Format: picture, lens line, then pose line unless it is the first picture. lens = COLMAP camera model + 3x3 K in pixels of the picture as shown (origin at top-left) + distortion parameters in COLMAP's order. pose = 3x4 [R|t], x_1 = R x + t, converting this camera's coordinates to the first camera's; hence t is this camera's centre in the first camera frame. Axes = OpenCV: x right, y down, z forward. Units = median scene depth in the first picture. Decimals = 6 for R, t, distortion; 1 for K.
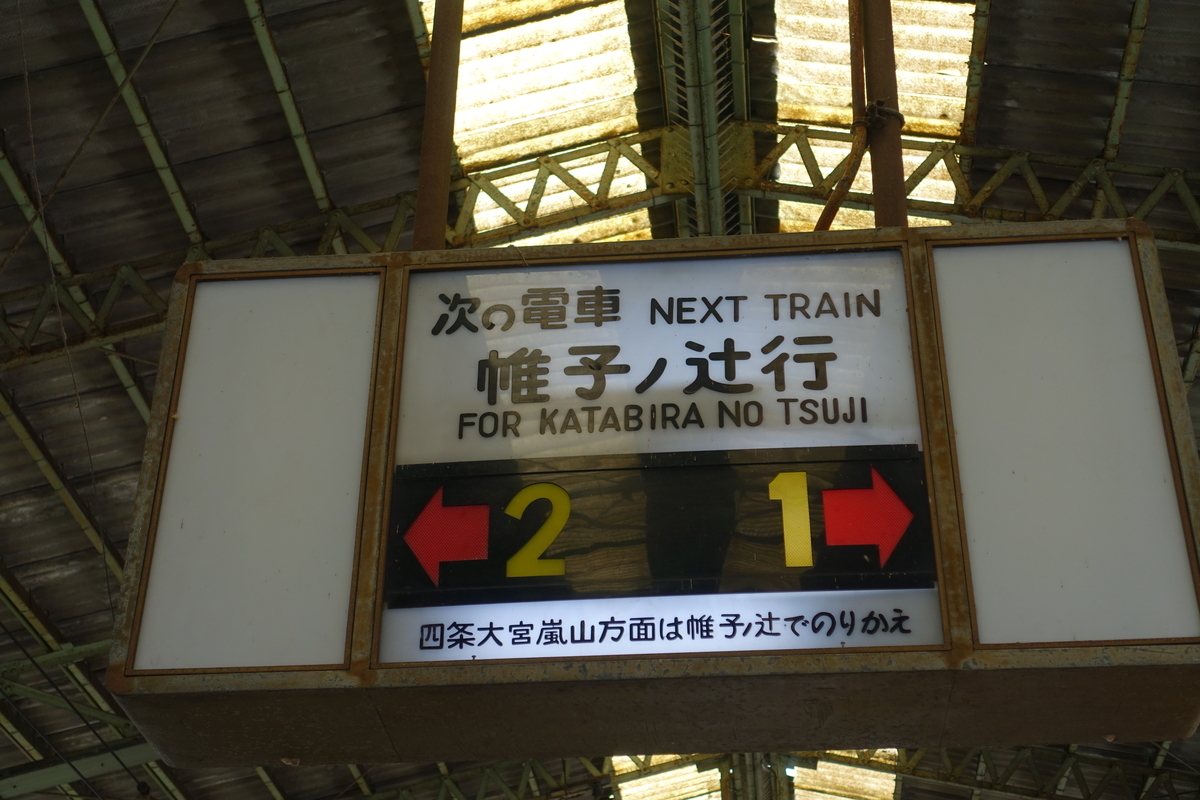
lens RADIAL K [[1770.9, 0, 600.0], [0, 1770.9, 400.0], [0, 0, 1]] dist [0.026748, 0.033791]
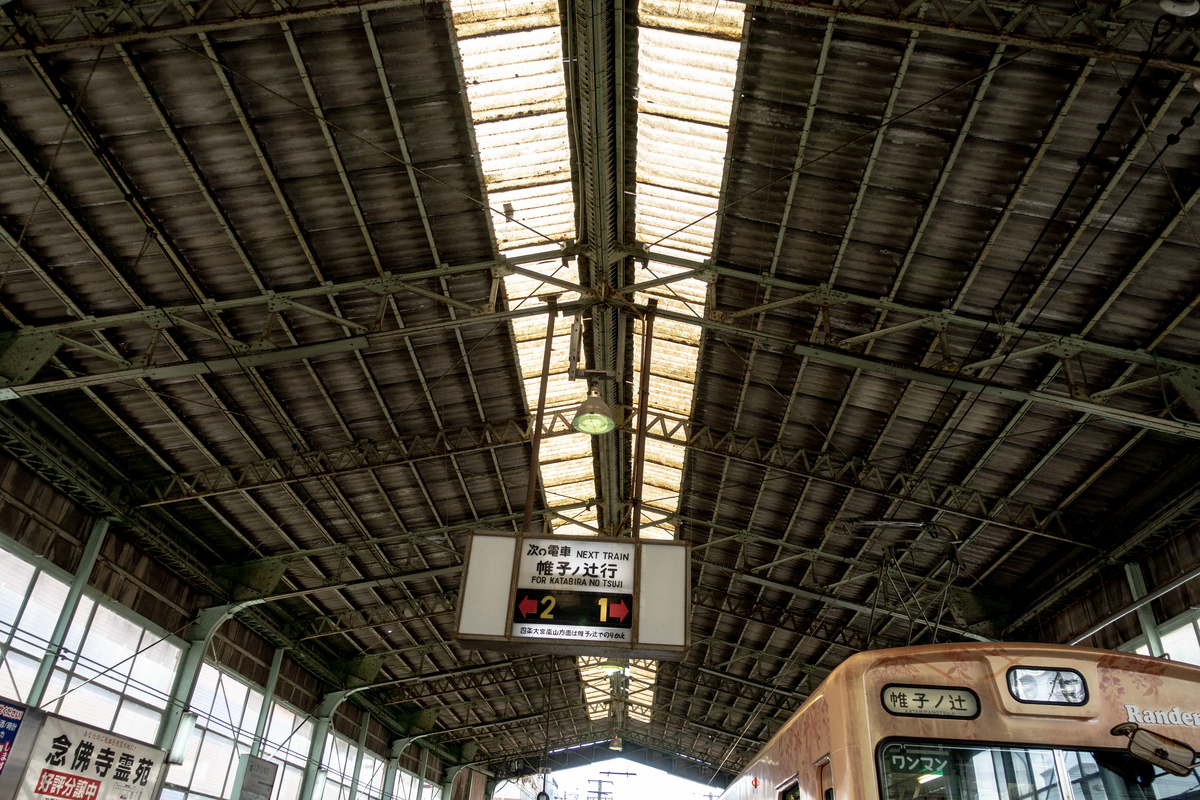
lens RADIAL K [[842.3, 0, 600.0], [0, 842.3, 400.0], [0, 0, 1]] dist [0.059261, 0.000159]
pose [[0.995820, 0.083959, 0.035964, -0.023423], [-0.085587, 0.995249, 0.046417, -0.552974], [-0.031896, -0.049301, 0.998275, -1.123719]]
